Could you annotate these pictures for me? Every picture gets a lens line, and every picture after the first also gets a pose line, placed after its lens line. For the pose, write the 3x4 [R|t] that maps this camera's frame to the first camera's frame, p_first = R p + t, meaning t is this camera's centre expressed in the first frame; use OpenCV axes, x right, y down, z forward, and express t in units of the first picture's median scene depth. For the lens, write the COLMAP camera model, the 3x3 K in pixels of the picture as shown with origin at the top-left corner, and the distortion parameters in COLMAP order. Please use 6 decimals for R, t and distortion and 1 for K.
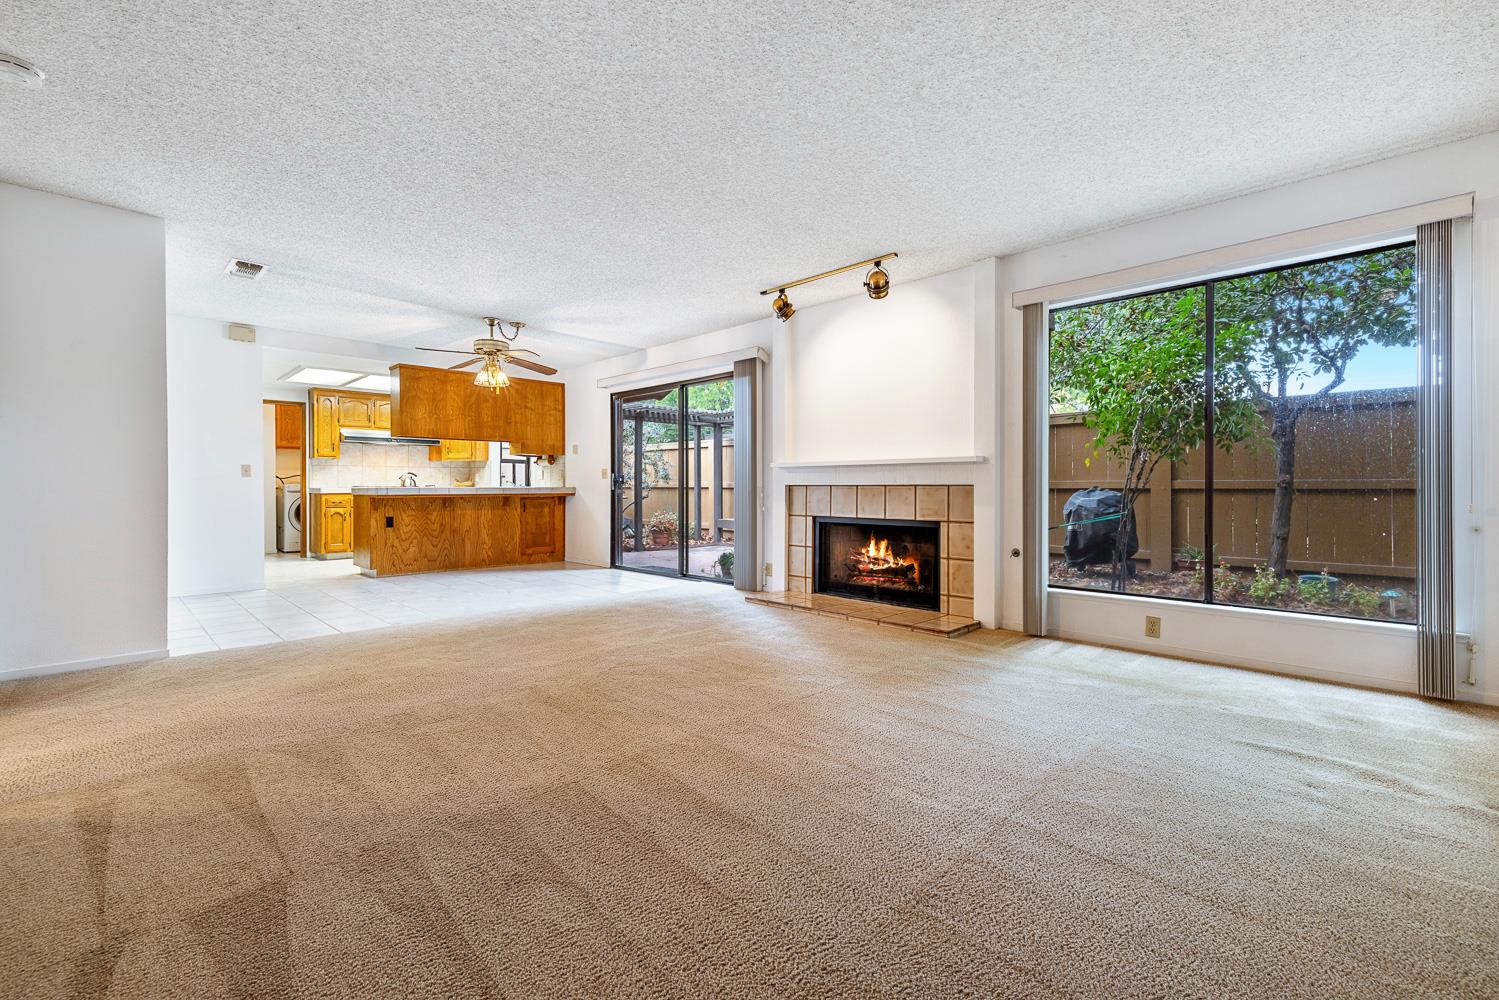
lens RADIAL K [[647.5, 0, 754.7], [0, 647.5, 486.4], [0, 0, 1]] dist [0.001777, 0.000074]
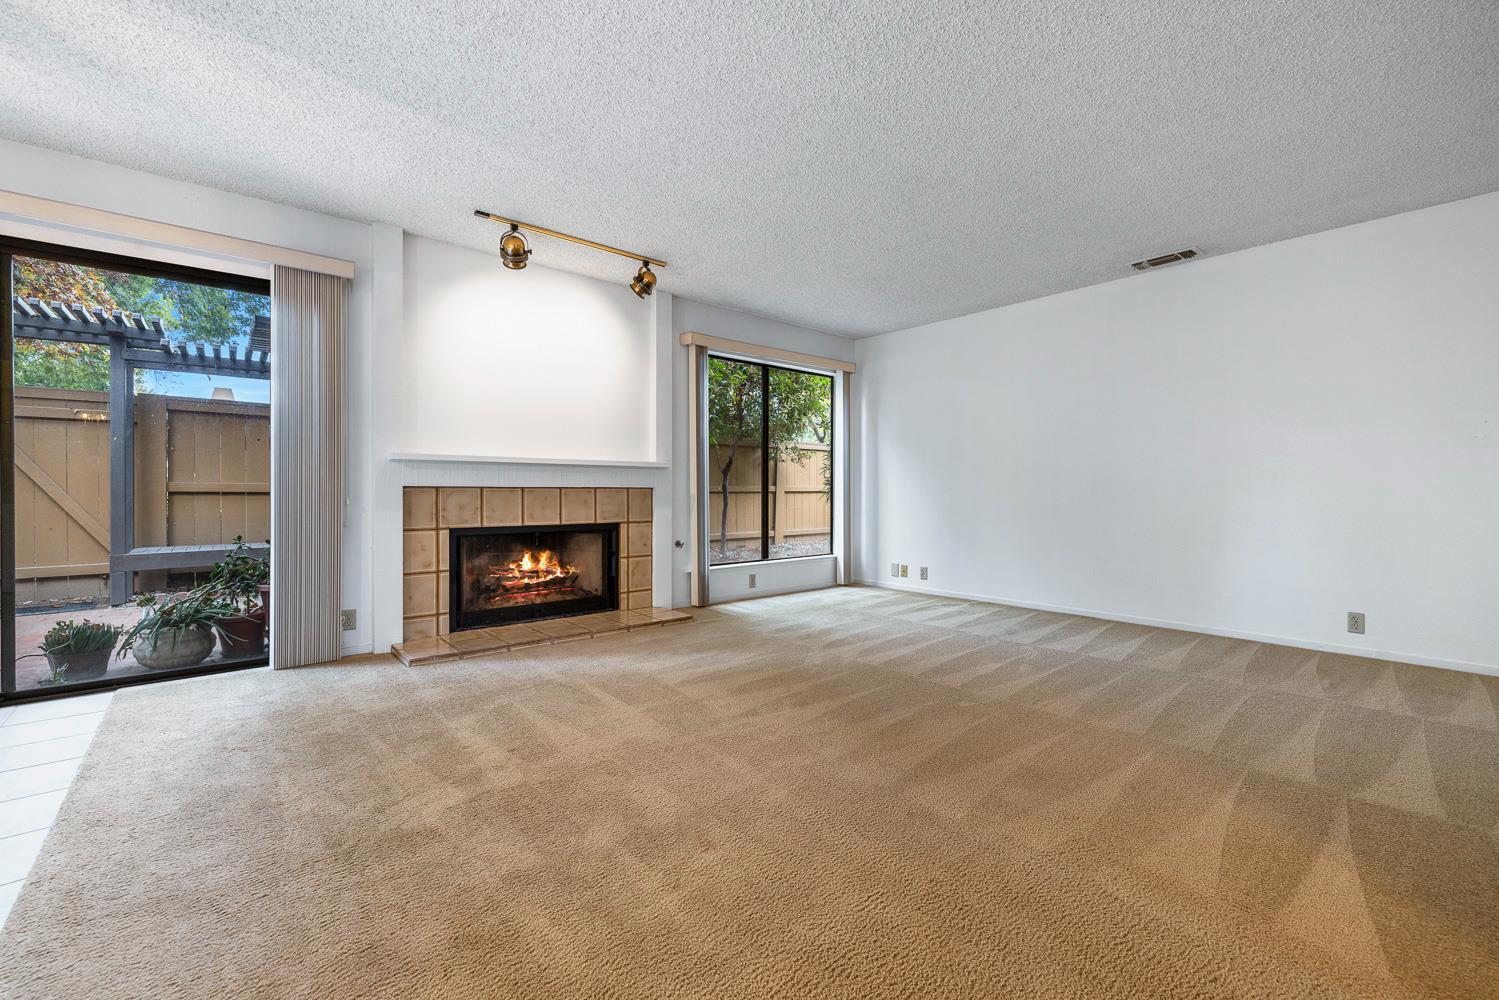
lens RADIAL K [[627.0, 0, 750.1], [0, 627.0, 493.9], [0, 0, 1]] dist [0.001322, 0.000192]
pose [[0.086266, -0.003783, 0.996265, -0.471643], [-0.001284, 0.999992, 0.003909, 0.002419], [-0.996271, -0.001616, 0.086260, 0.477267]]
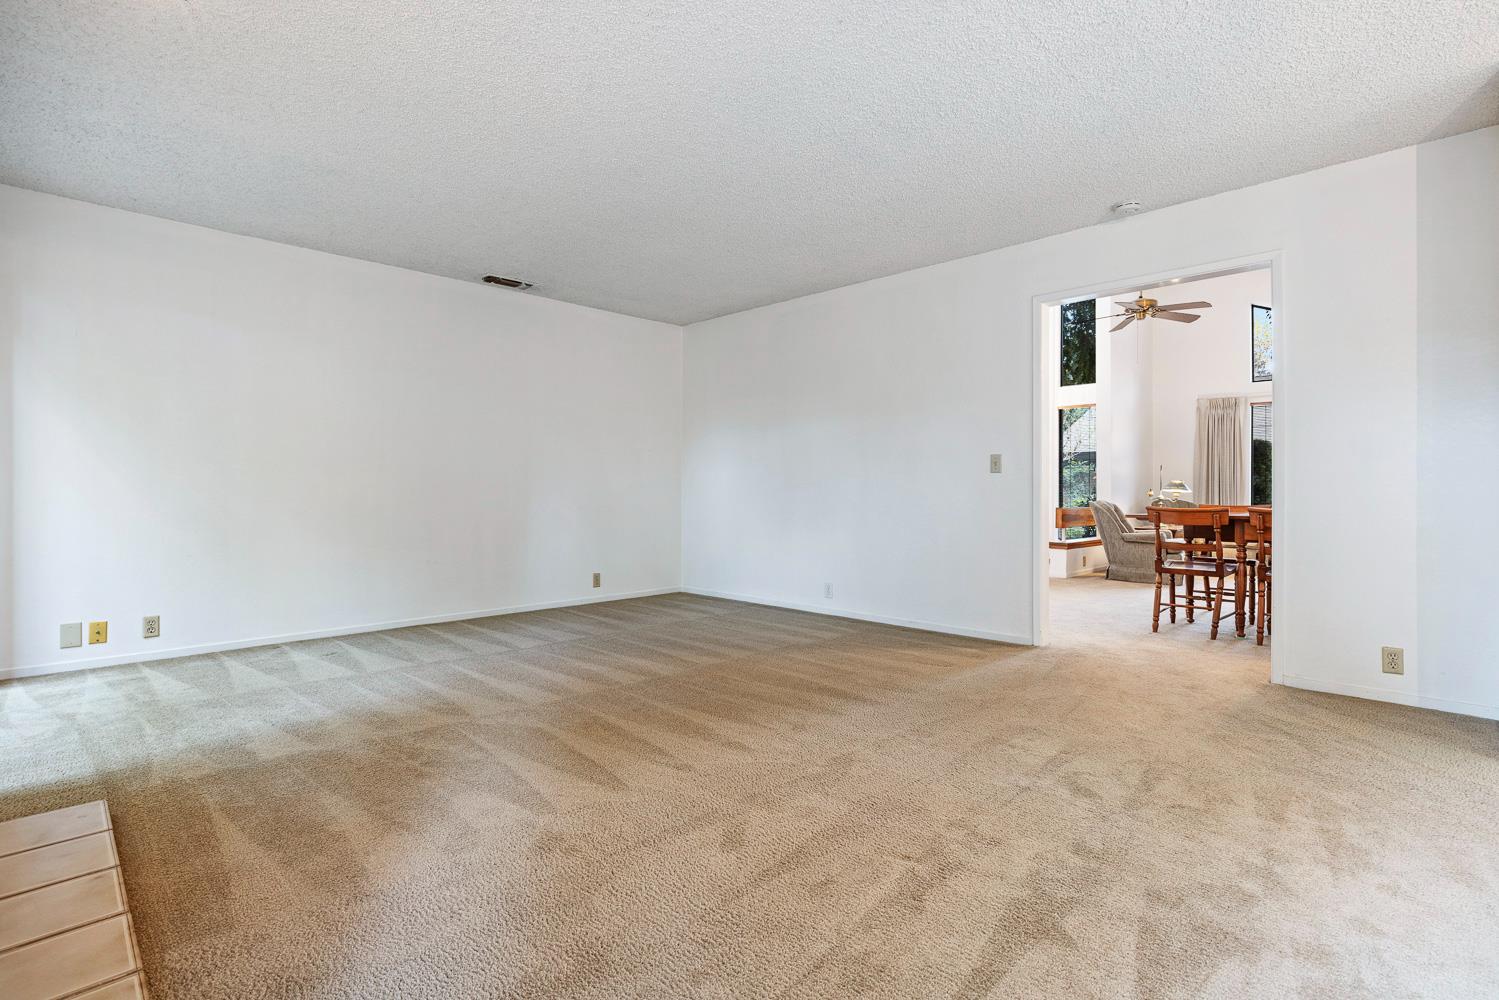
lens RADIAL K [[714.4, 0, 750.7], [0, 714.4, 488.0], [0, 0, 1]] dist [-0.010386, 0.005837]
pose [[-0.999995, 0.000687, 0.003227, -0.096848], [0.000674, 0.999991, -0.004284, 0.002064], [-0.003230, -0.004282, -0.999986, 0.894398]]
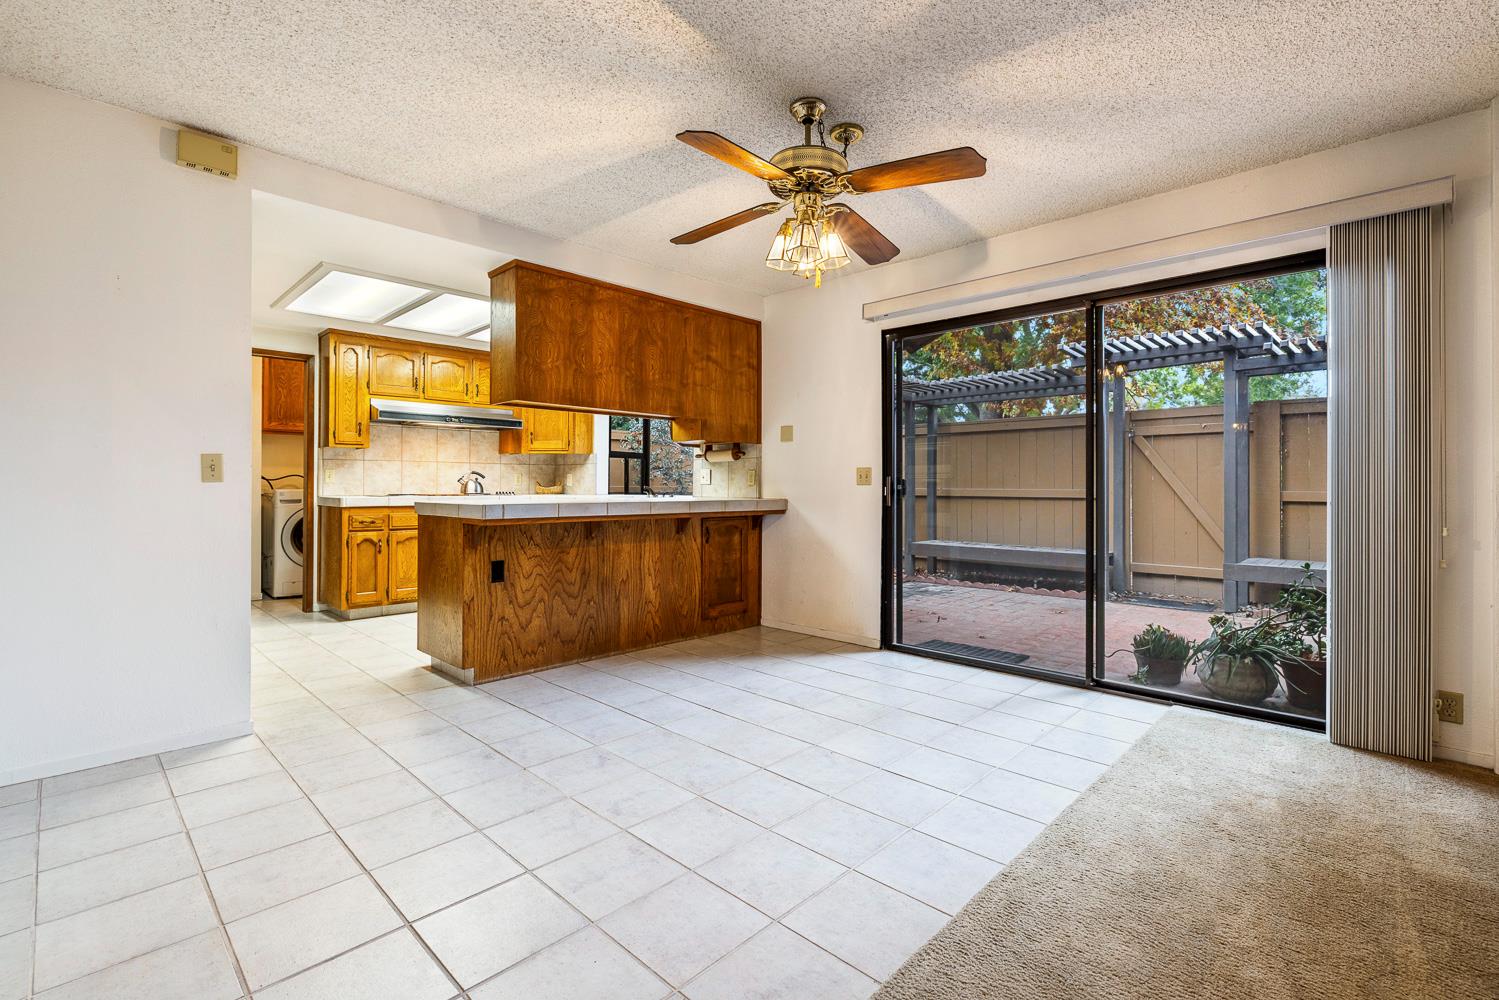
lens RADIAL K [[673.4, 0, 752.6], [0, 673.4, 481.3], [0, 0, 1]] dist [-0.006455, 0.000508]
pose [[0.999945, 0.005518, 0.008940, -0.375684], [-0.005448, 0.999954, -0.007914, -0.011845], [-0.008983, 0.007865, 0.999929, 0.482309]]
